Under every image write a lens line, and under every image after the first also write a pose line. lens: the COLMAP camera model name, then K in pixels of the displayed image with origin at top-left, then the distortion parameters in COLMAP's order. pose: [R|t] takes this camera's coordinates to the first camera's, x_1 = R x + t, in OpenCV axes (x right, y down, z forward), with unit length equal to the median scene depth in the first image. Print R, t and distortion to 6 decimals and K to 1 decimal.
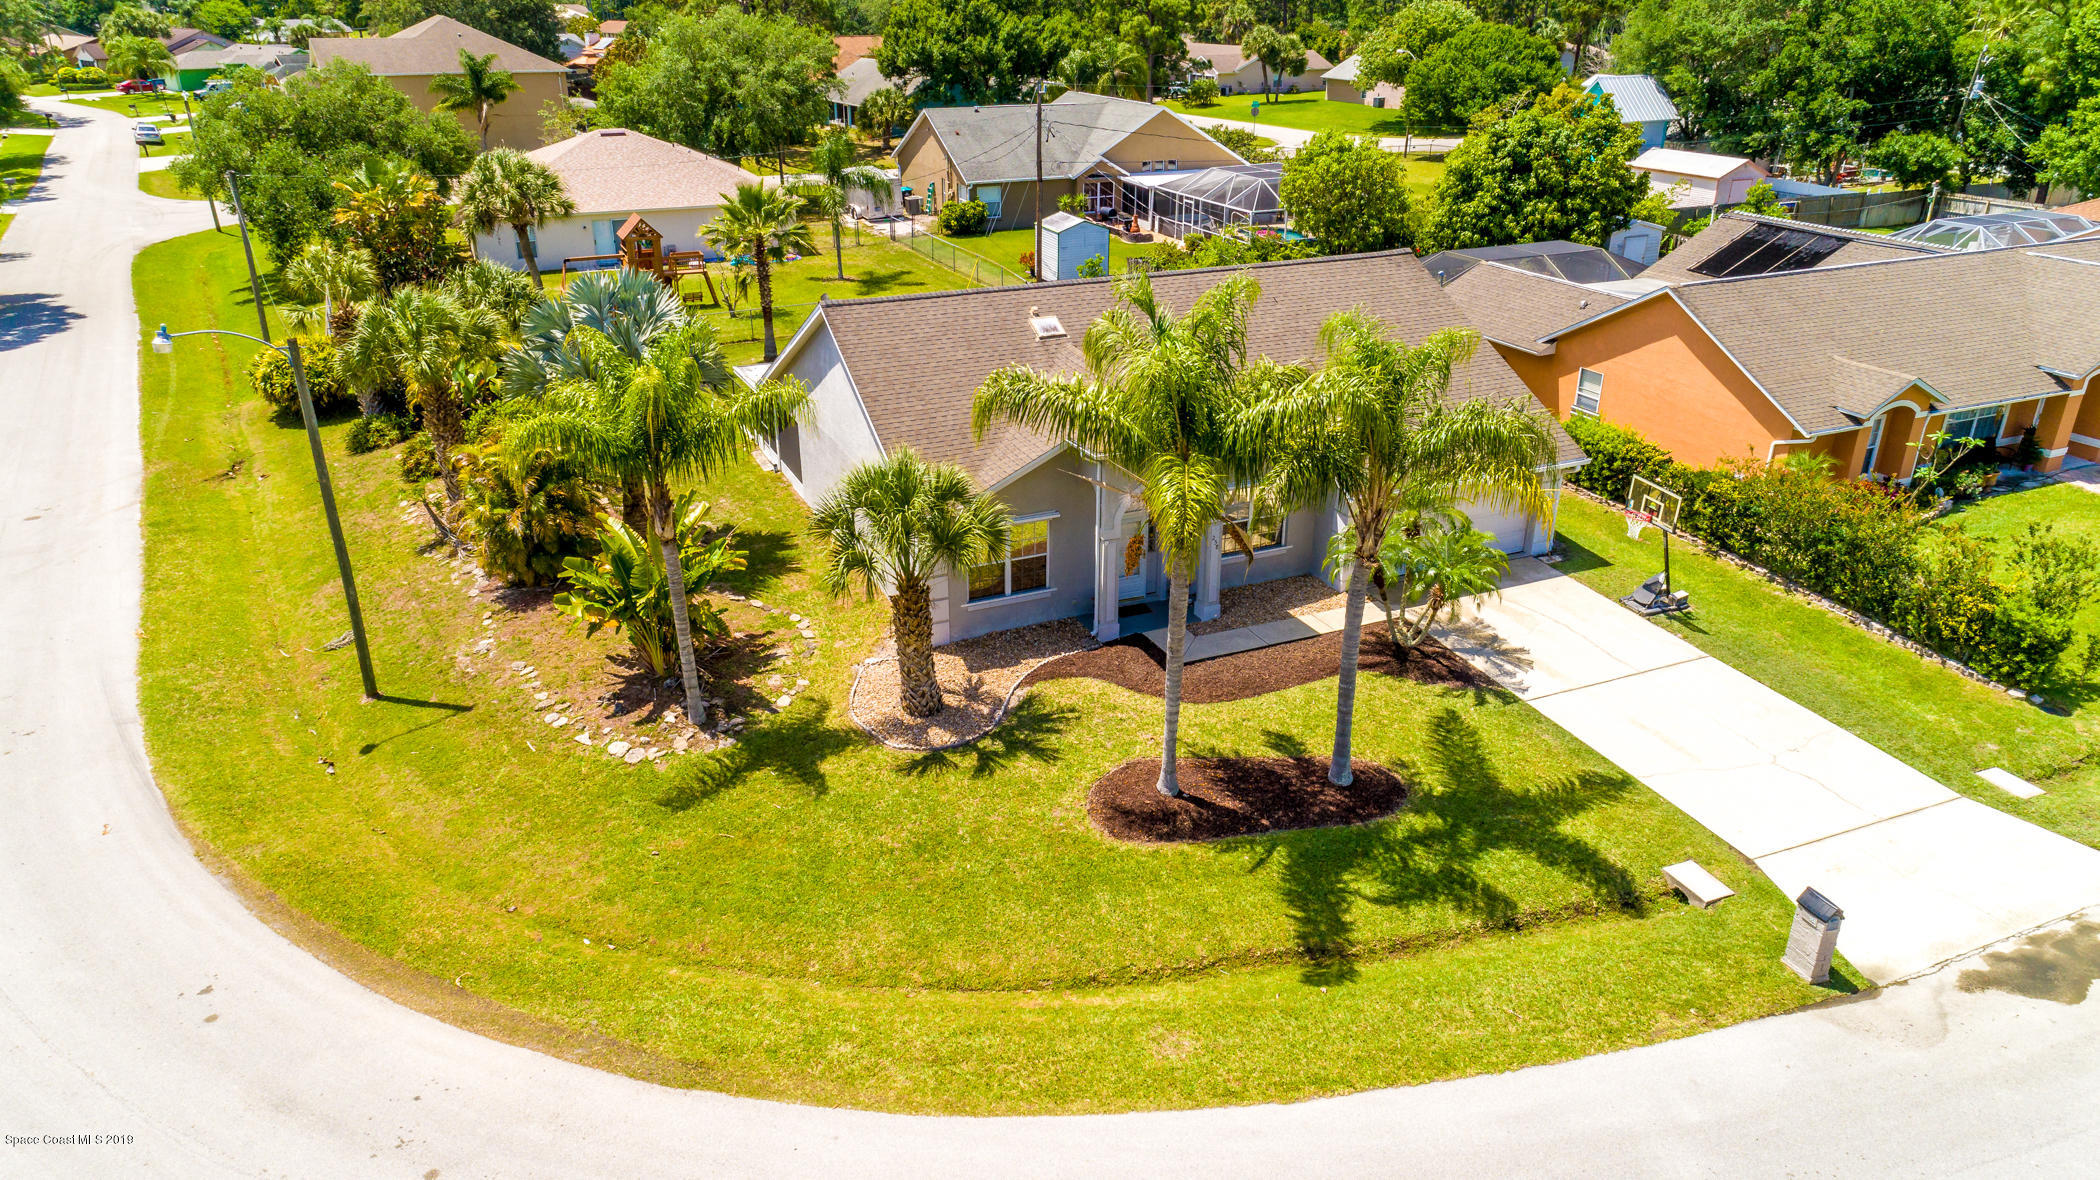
lens RADIAL K [[1392.4, 0, 1050.0], [0, 1392.4, 590.0], [0, 0, 1]] dist [0.047313, 0.001234]
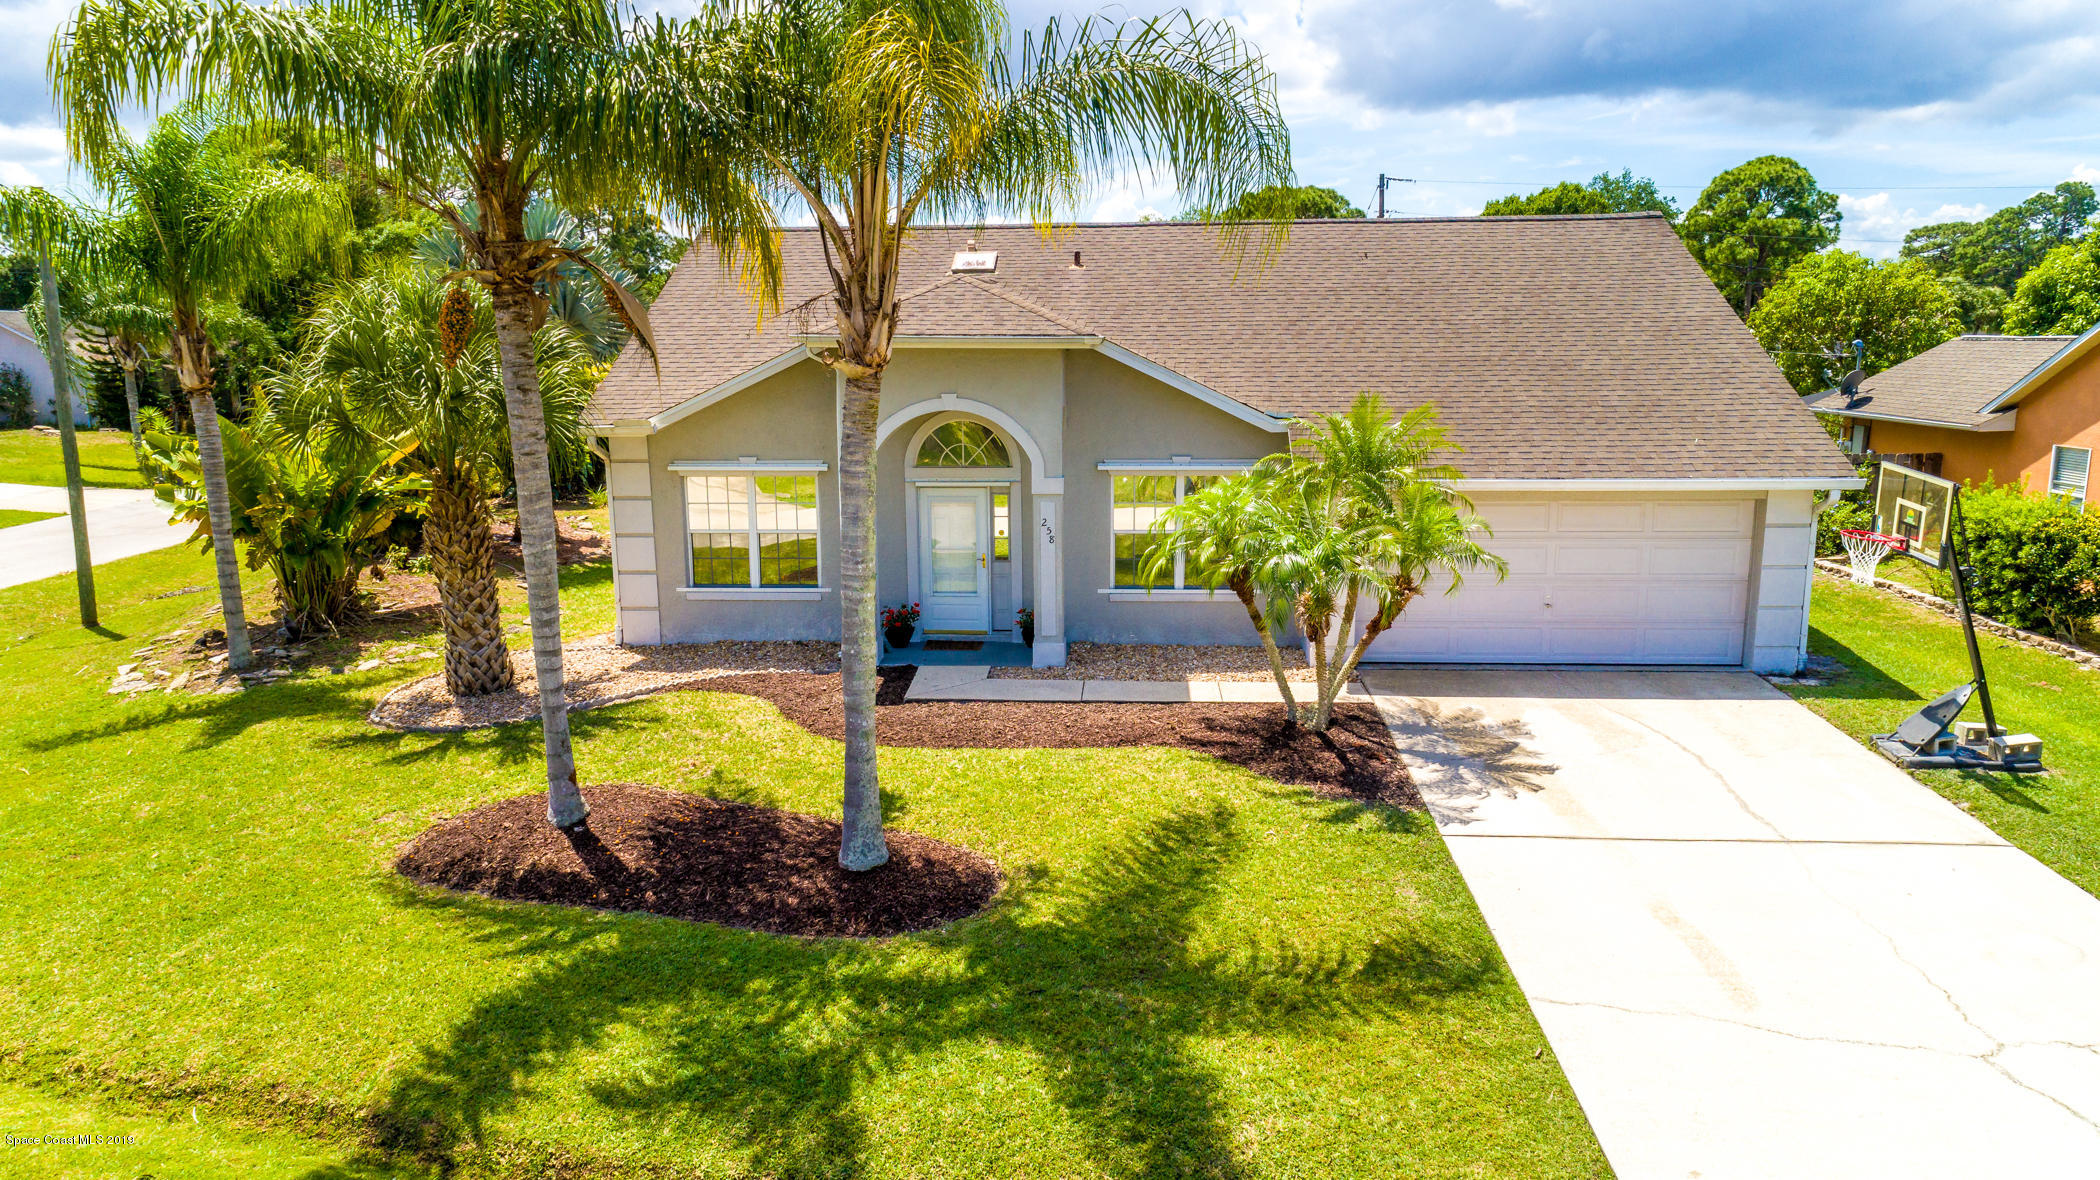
lens RADIAL K [[1397.1, 0, 1050.0], [0, 1397.1, 590.0], [0, 0, 1]] dist [0.016847, 0.005451]
pose [[0.882957, 0.075687, -0.463312, 0.437940], [-0.178545, 0.966895, -0.182309, 0.109786], [0.434176, 0.243693, 0.867240, 0.528122]]
